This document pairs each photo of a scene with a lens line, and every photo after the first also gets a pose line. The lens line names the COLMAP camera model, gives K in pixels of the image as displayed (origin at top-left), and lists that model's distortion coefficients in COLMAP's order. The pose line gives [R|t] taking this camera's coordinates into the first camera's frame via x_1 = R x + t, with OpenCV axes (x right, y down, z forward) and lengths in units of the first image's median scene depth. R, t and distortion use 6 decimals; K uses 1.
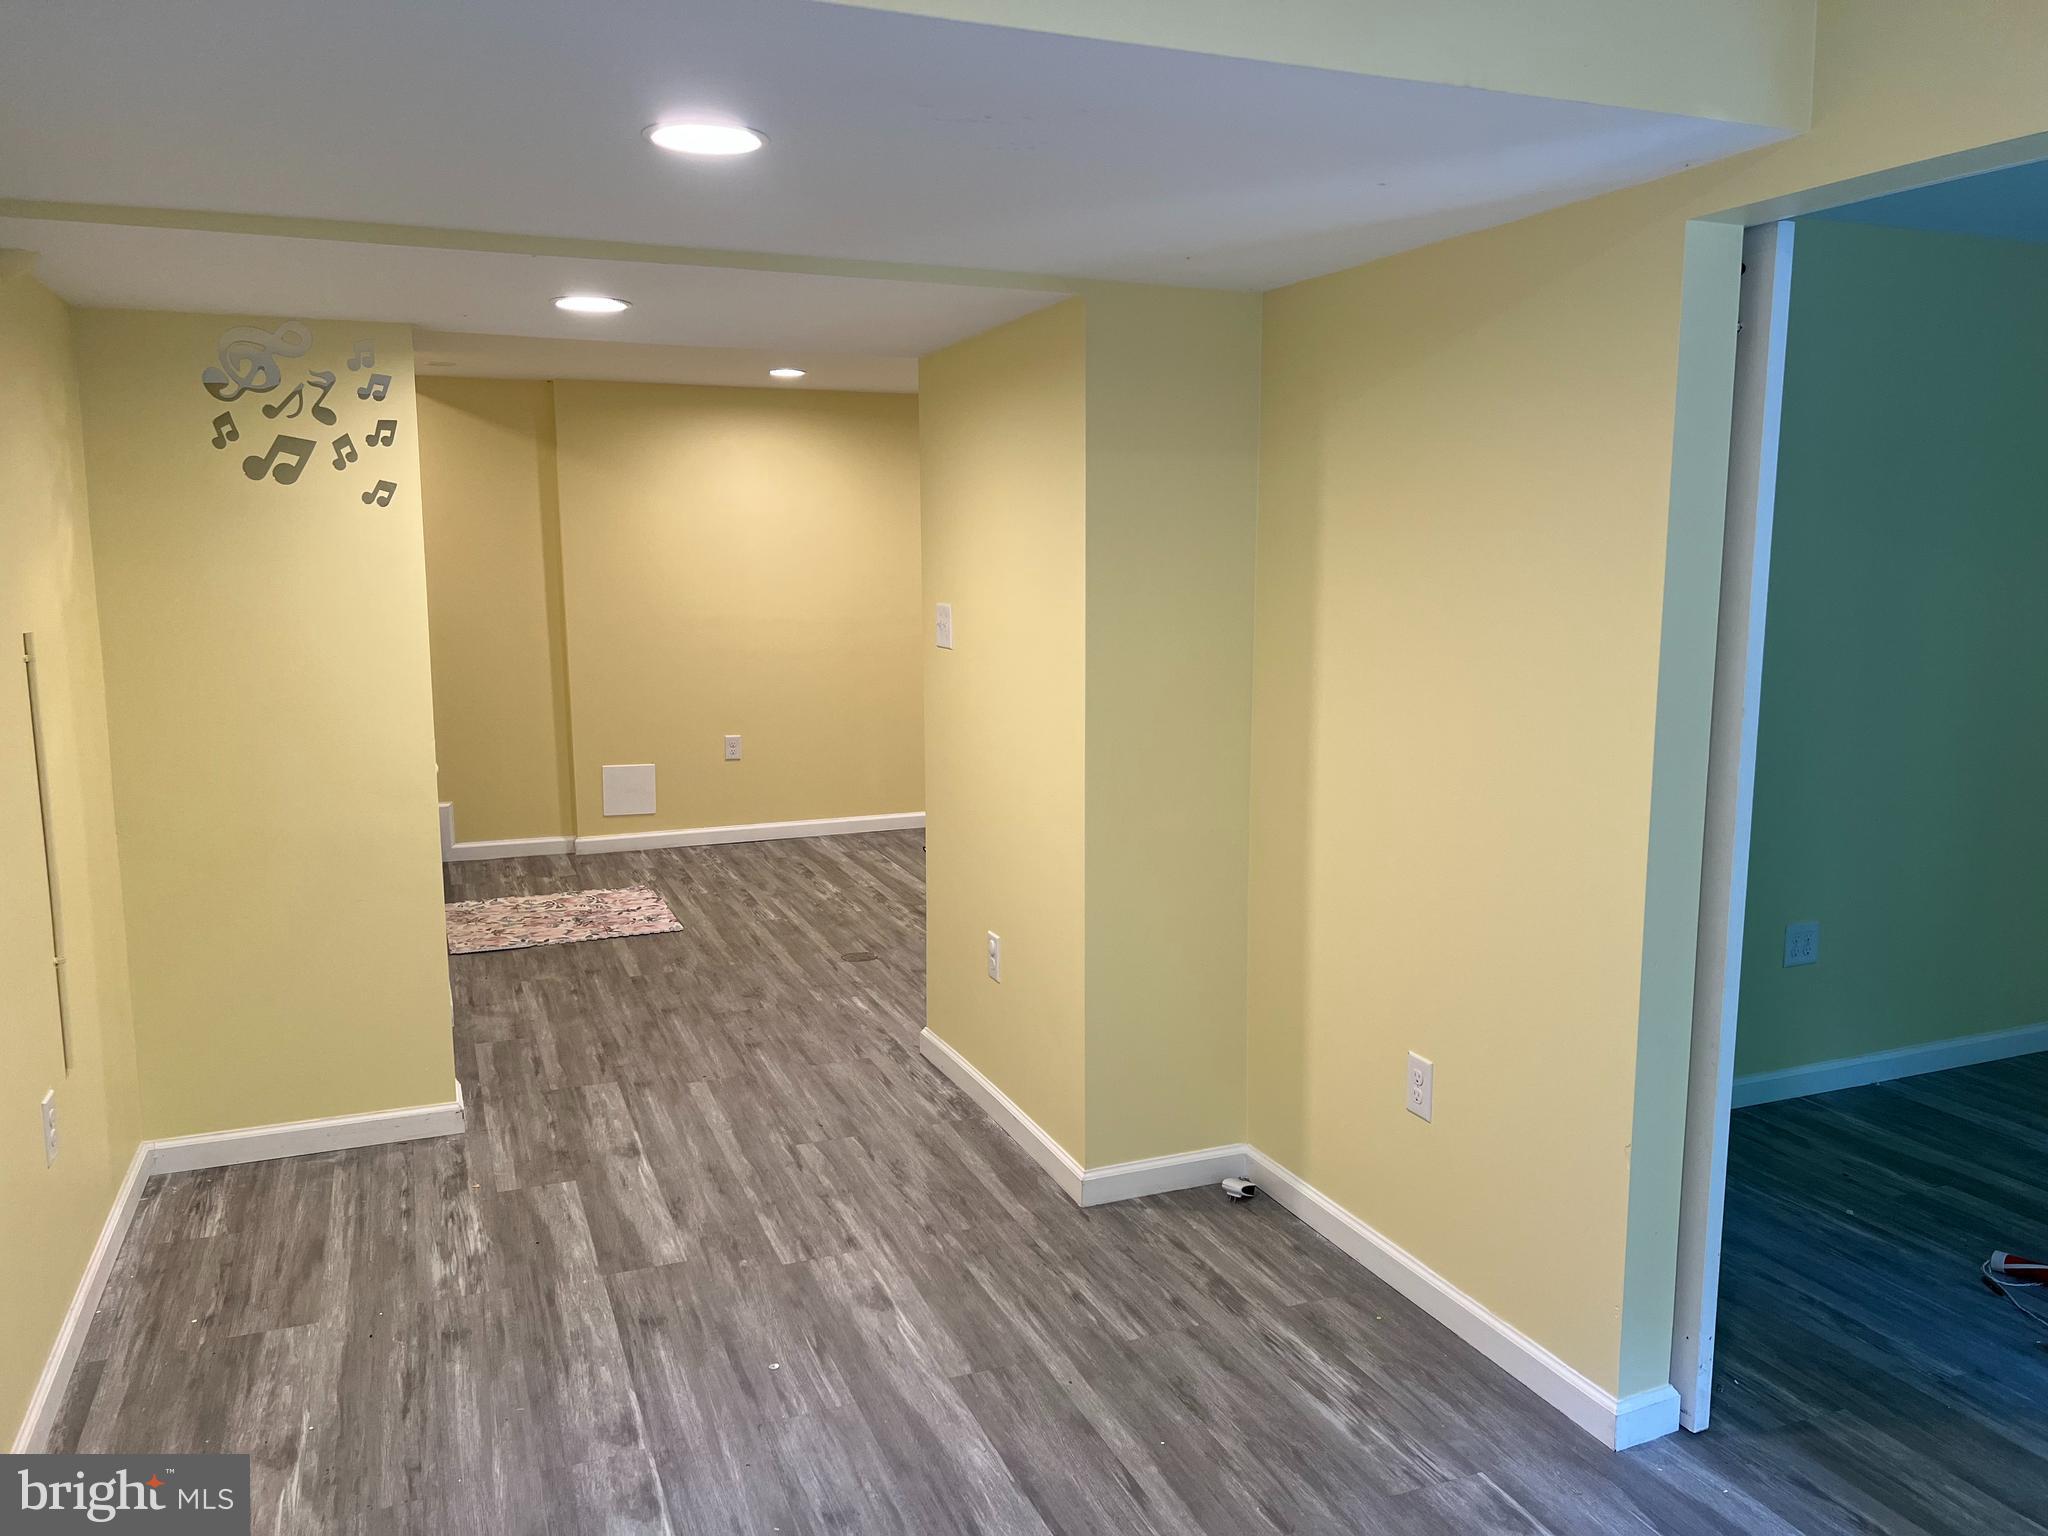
lens RADIAL K [[1558.2, 0, 1033.8], [0, 1558.2, 747.9], [0, 0, 1]] dist [0.106561, -0.124999]
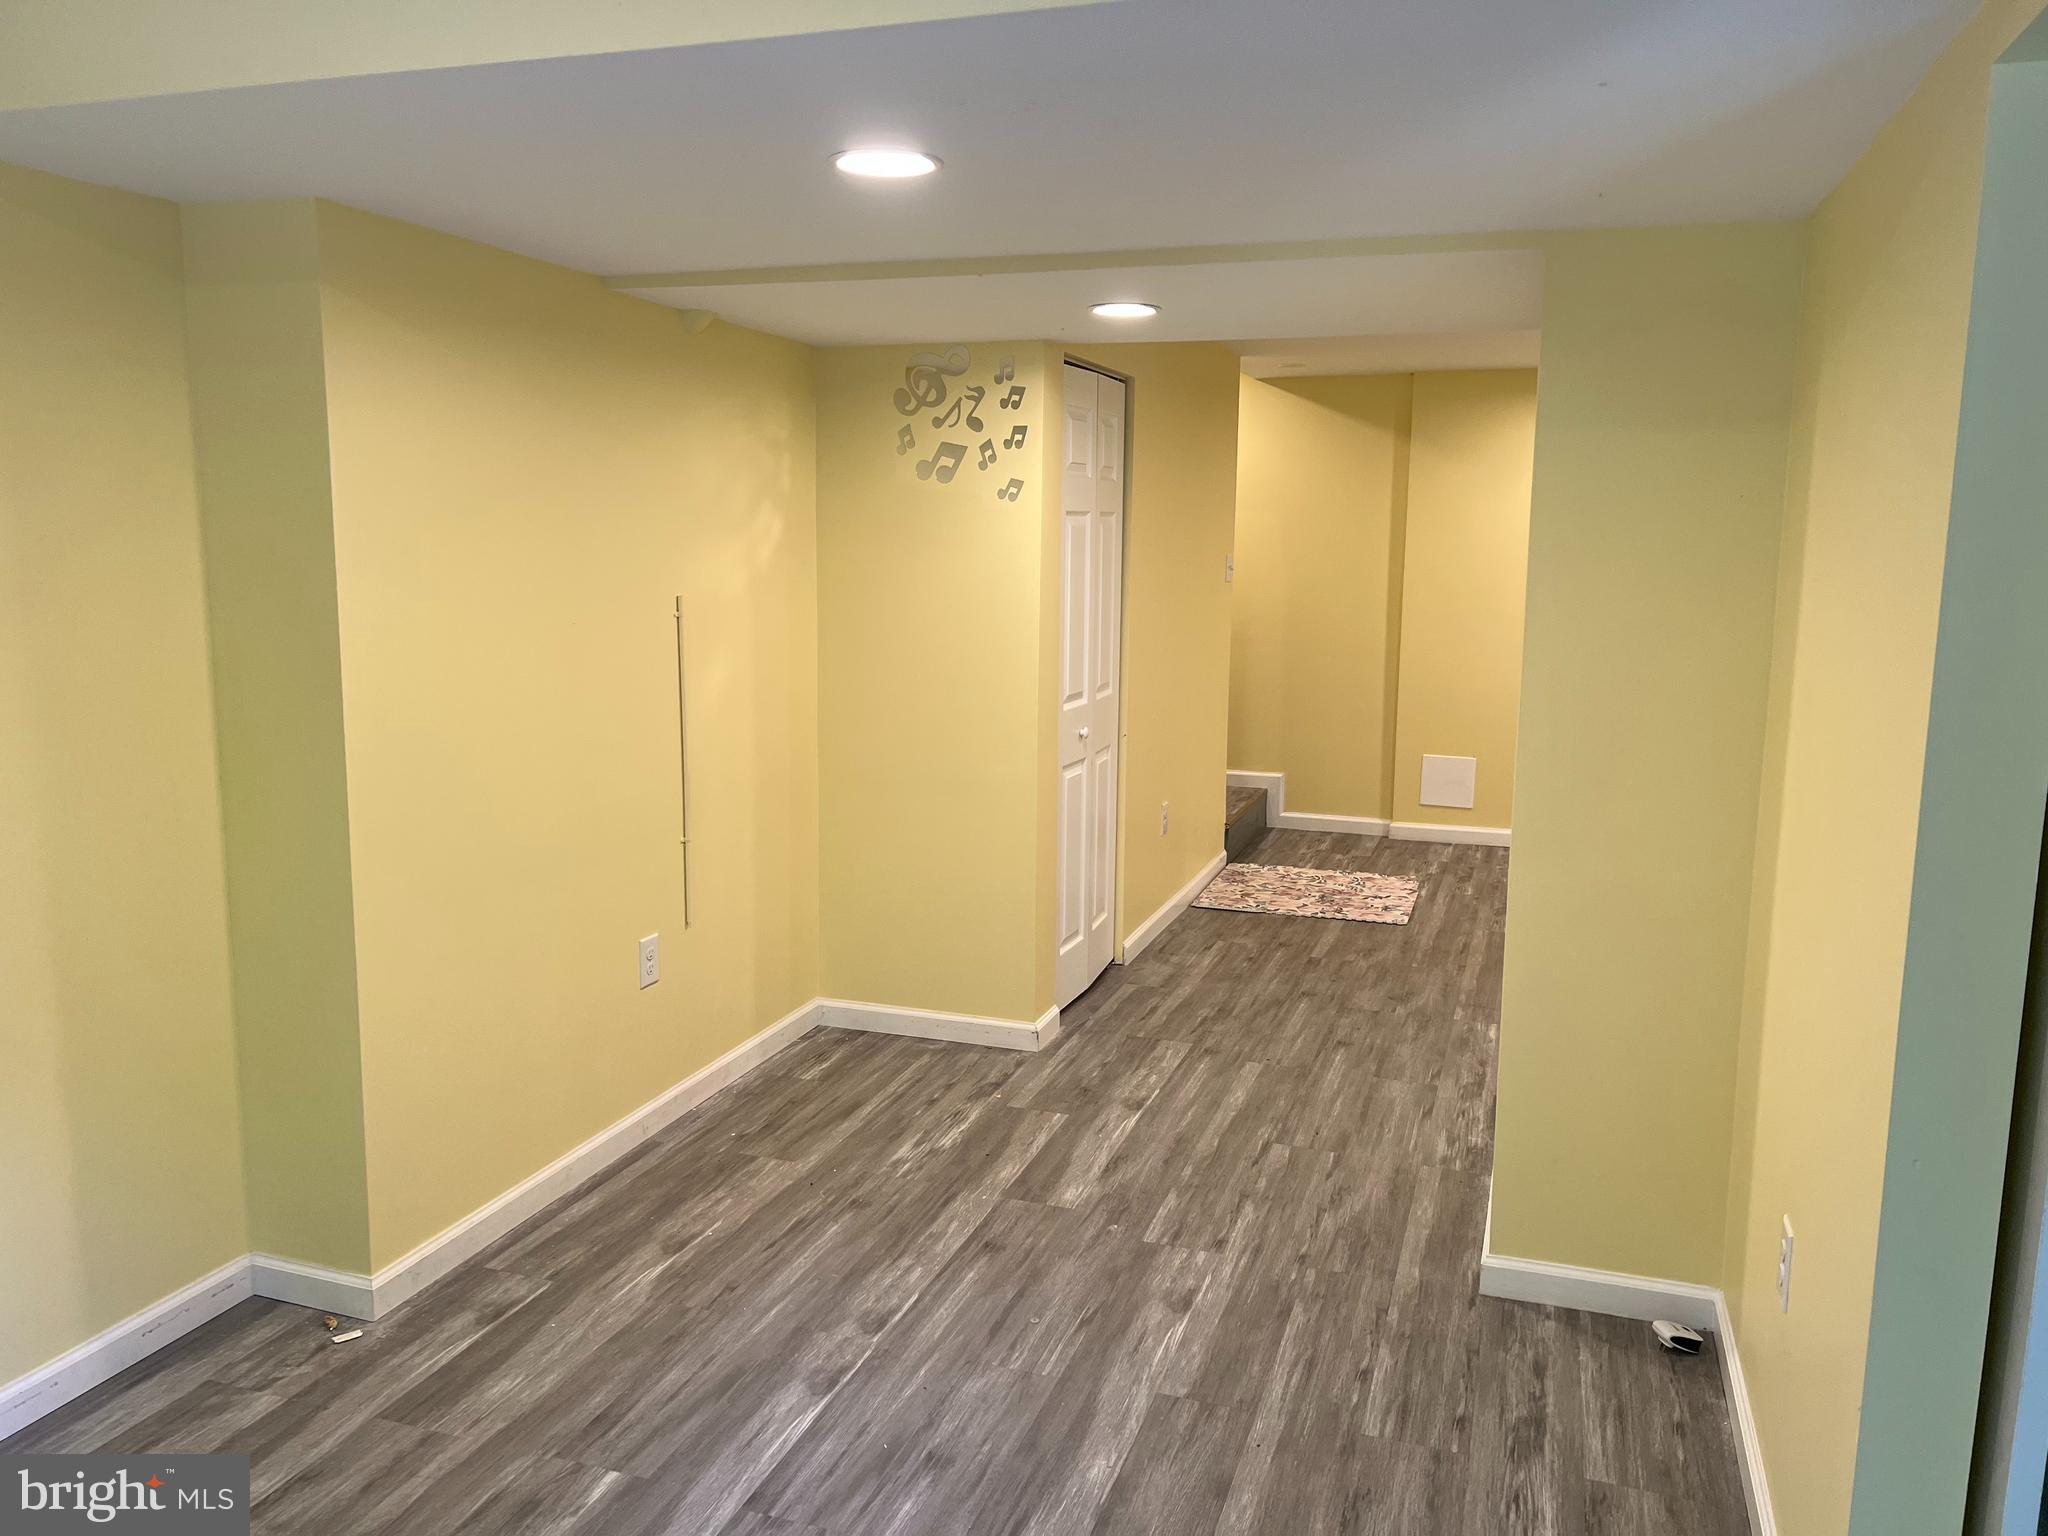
lens RADIAL K [[1542.2, 0, 1032.2], [0, 1542.2, 756.3], [0, 0, 1]] dist [0.094288, -0.118154]
pose [[0.759581, 0.107391, -0.641486, 0.346002], [-0.098528, 0.993891, 0.049720, -0.024673], [0.642907, 0.025438, 0.765522, 0.148611]]
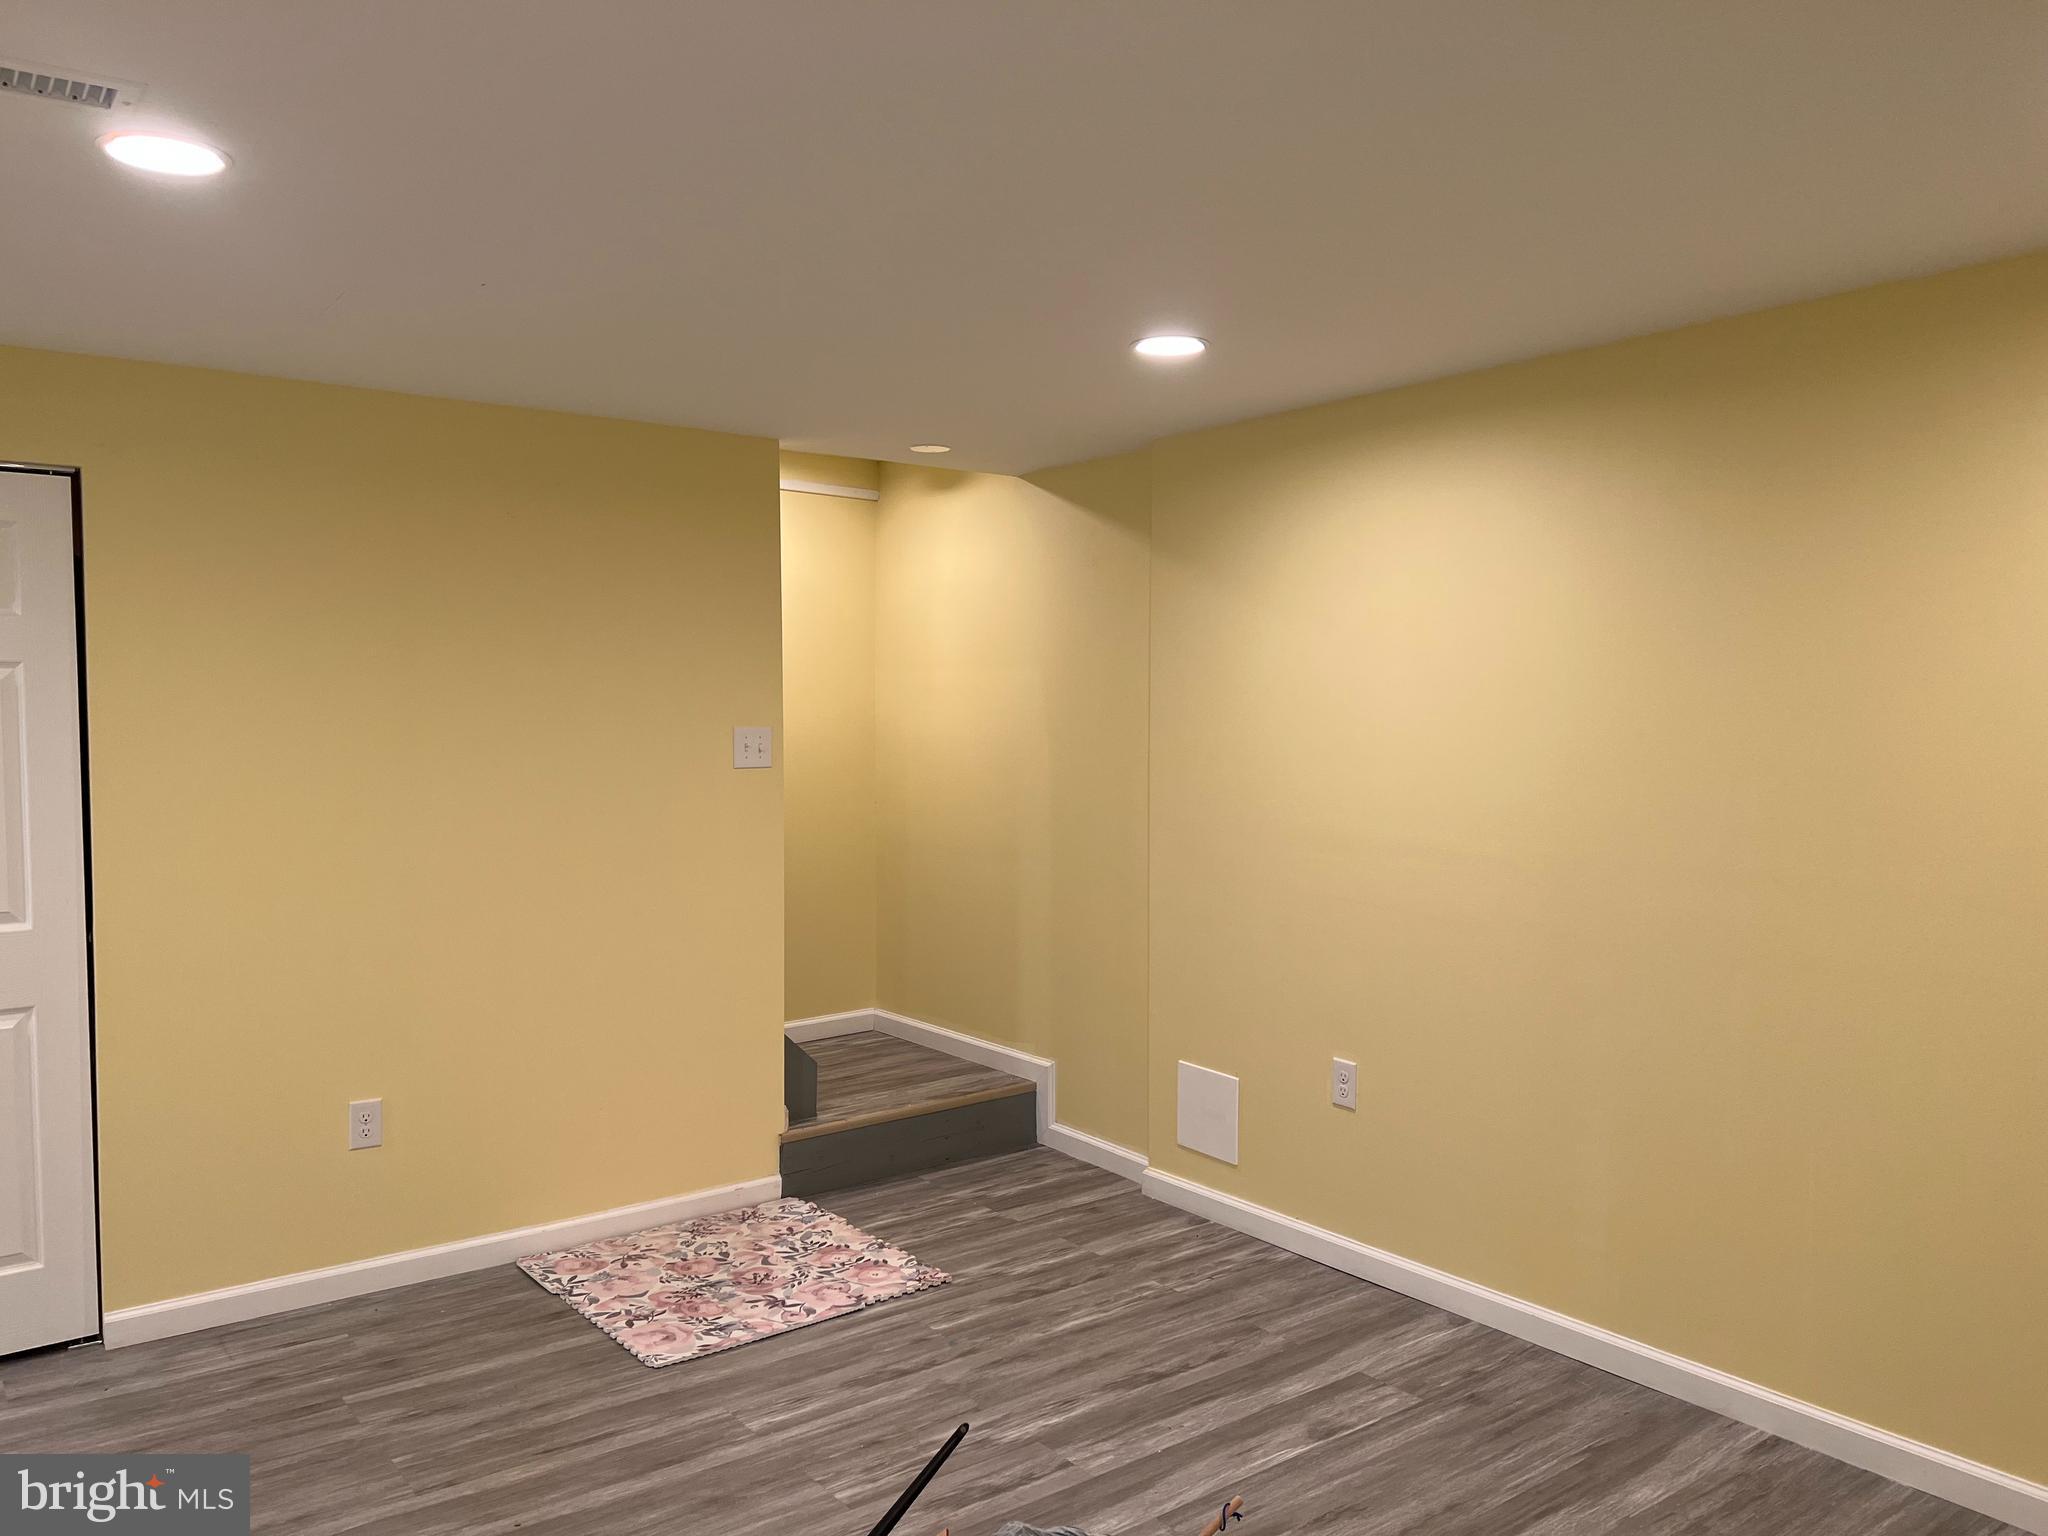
lens RADIAL K [[1558.0, 0, 1020.7], [0, 1558.0, 769.1], [0, 0, 1]] dist [0.026627, -0.023780]
pose [[0.247582, 0.041766, -0.967966, 0.548501], [-0.120895, 0.992594, 0.011907, -0.191289], [0.961295, 0.114074, 0.250797, 1.539222]]
